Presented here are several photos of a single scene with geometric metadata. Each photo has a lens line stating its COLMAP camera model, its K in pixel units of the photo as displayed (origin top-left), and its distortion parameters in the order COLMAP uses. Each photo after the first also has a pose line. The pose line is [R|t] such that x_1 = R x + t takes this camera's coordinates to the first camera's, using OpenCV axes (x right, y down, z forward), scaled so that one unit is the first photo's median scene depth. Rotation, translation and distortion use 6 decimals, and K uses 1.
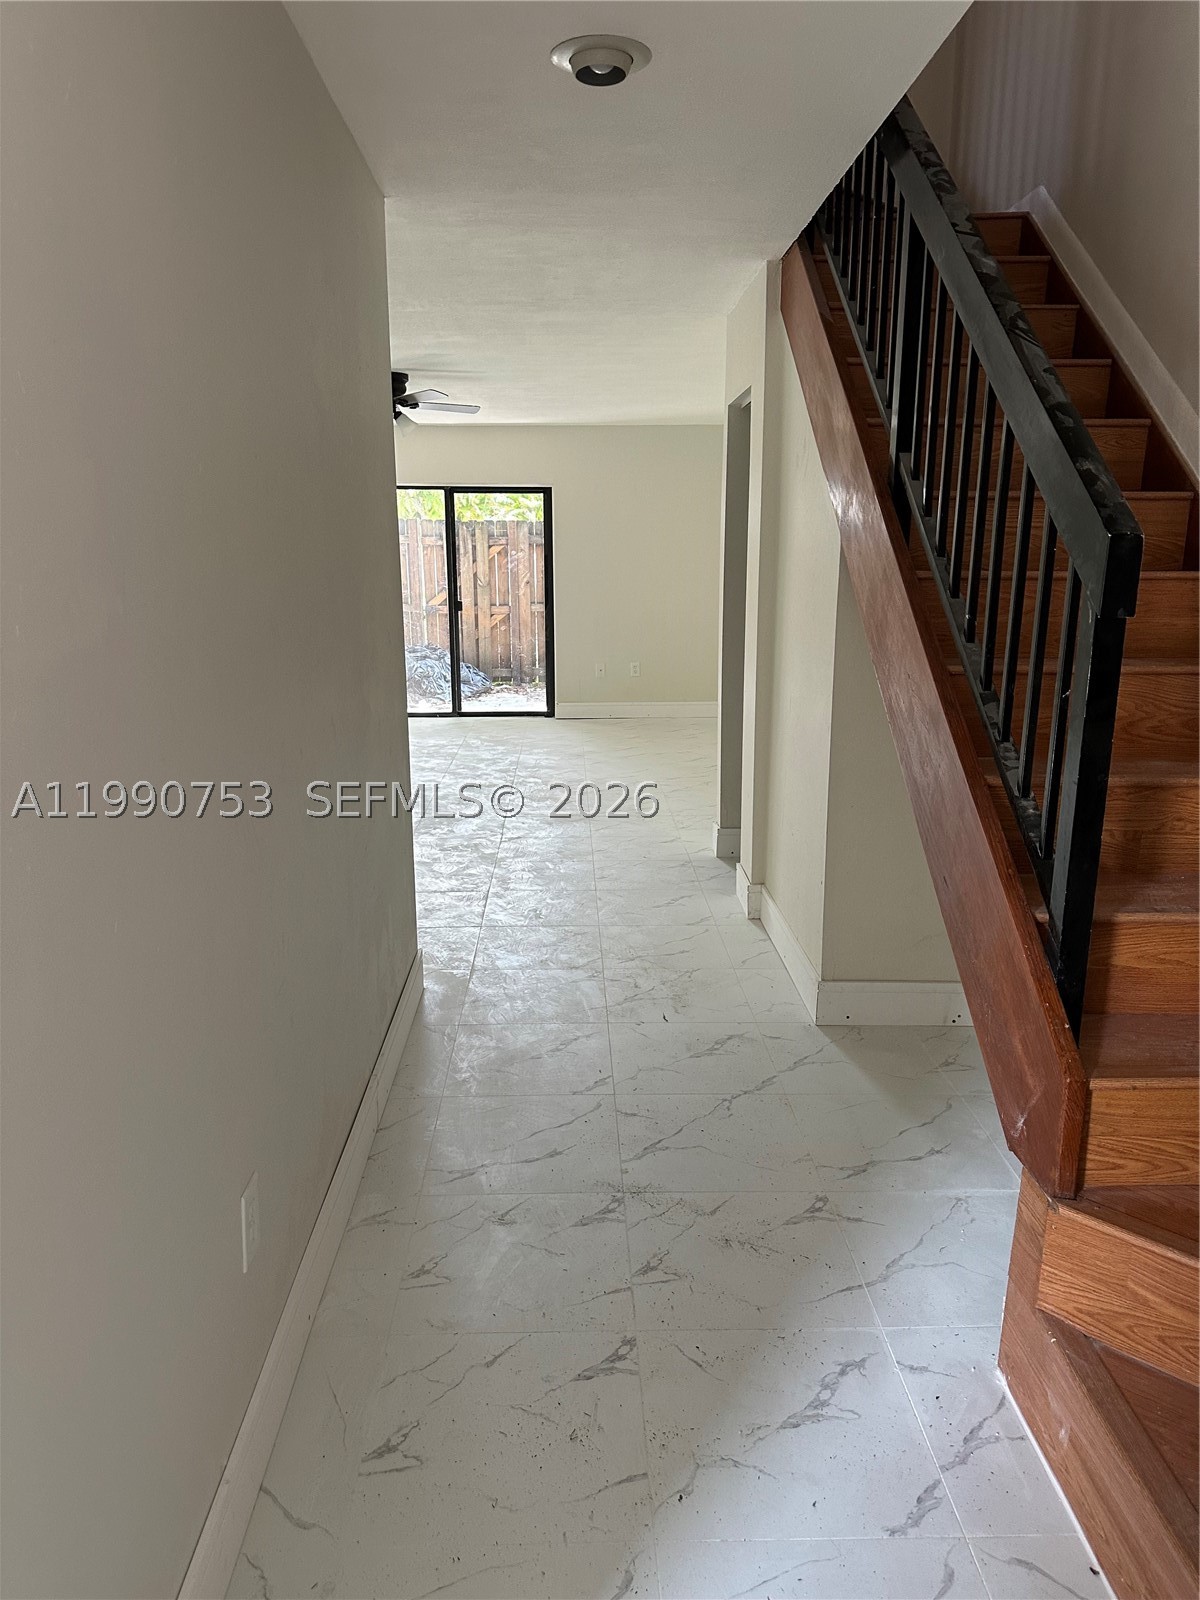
lens RADIAL K [[1089.0, 0, 600.0], [0, 1089.0, 800.0], [0, 0, 1]] dist [0.096753, -0.119030]
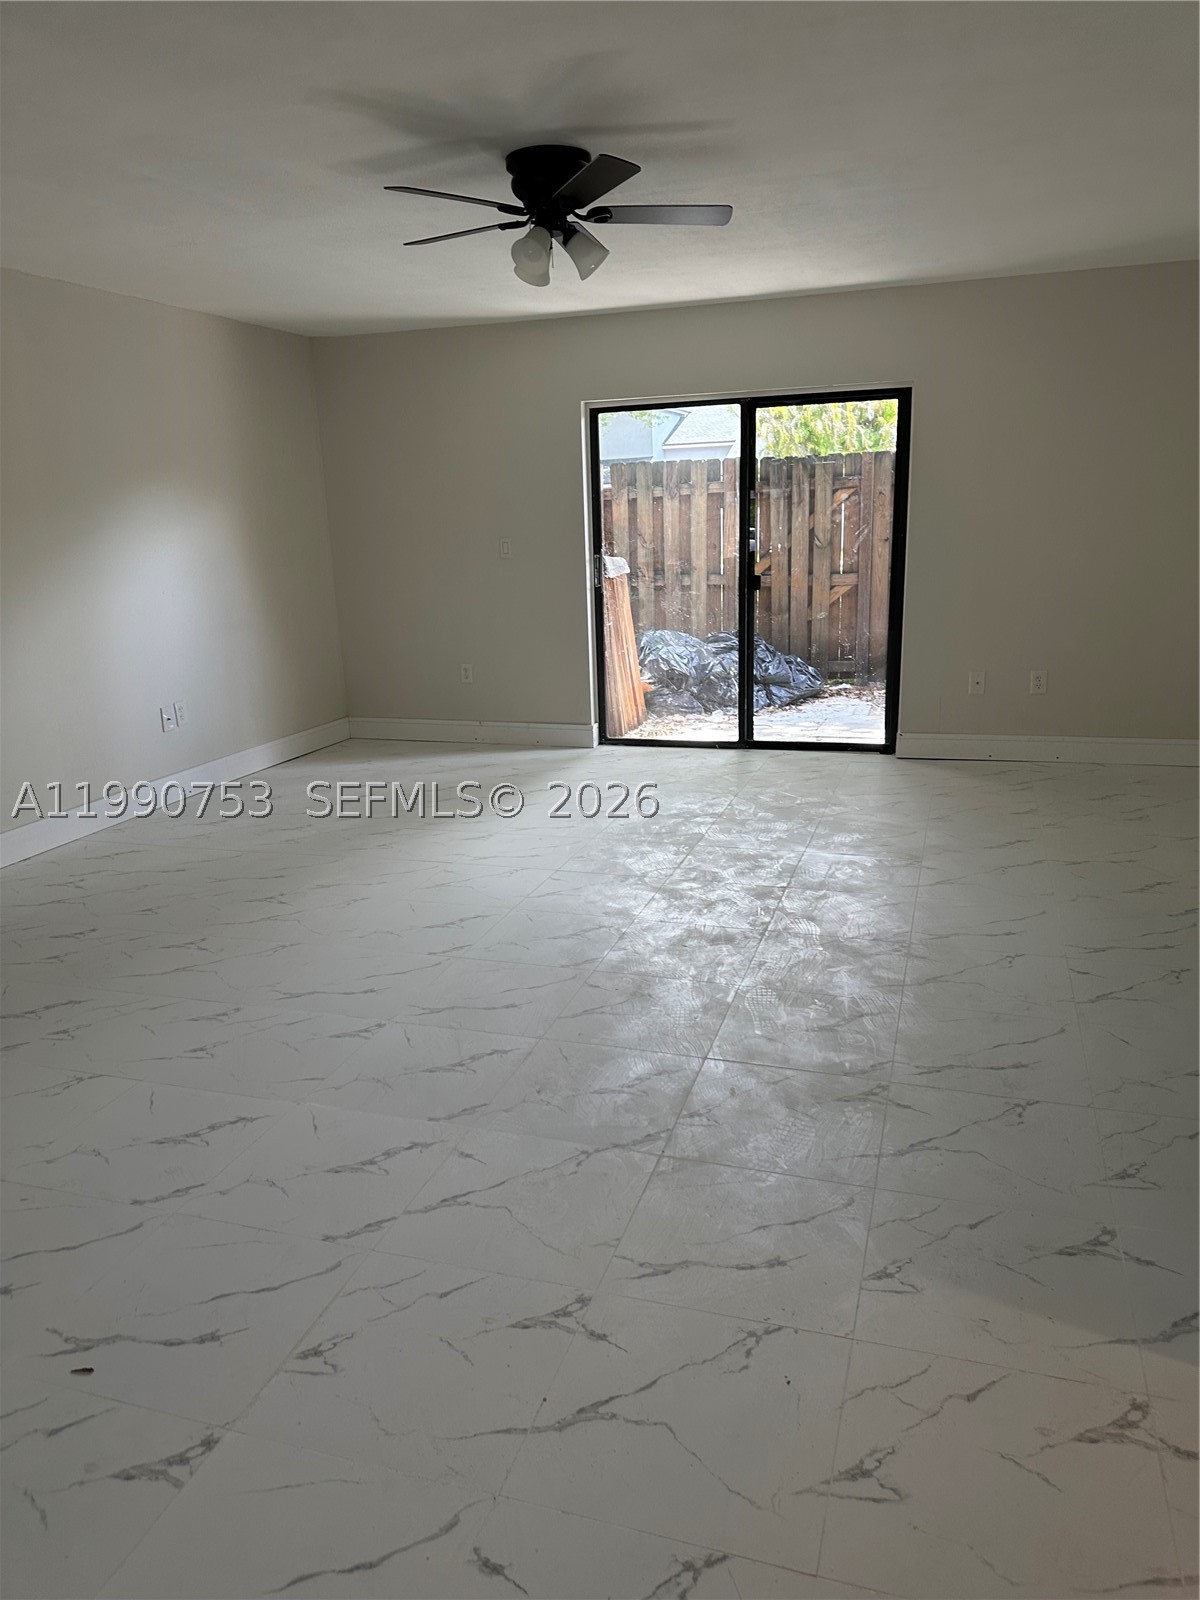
lens RADIAL K [[1089.0, 0, 600.0], [0, 1089.0, 800.0], [0, 0, 1]] dist [0.096753, -0.119030]
pose [[0.938308, 0.057249, -0.341030, 0.016036], [-0.043731, 0.997928, 0.047203, -0.071853], [0.343025, -0.029378, 0.938867, 0.335288]]
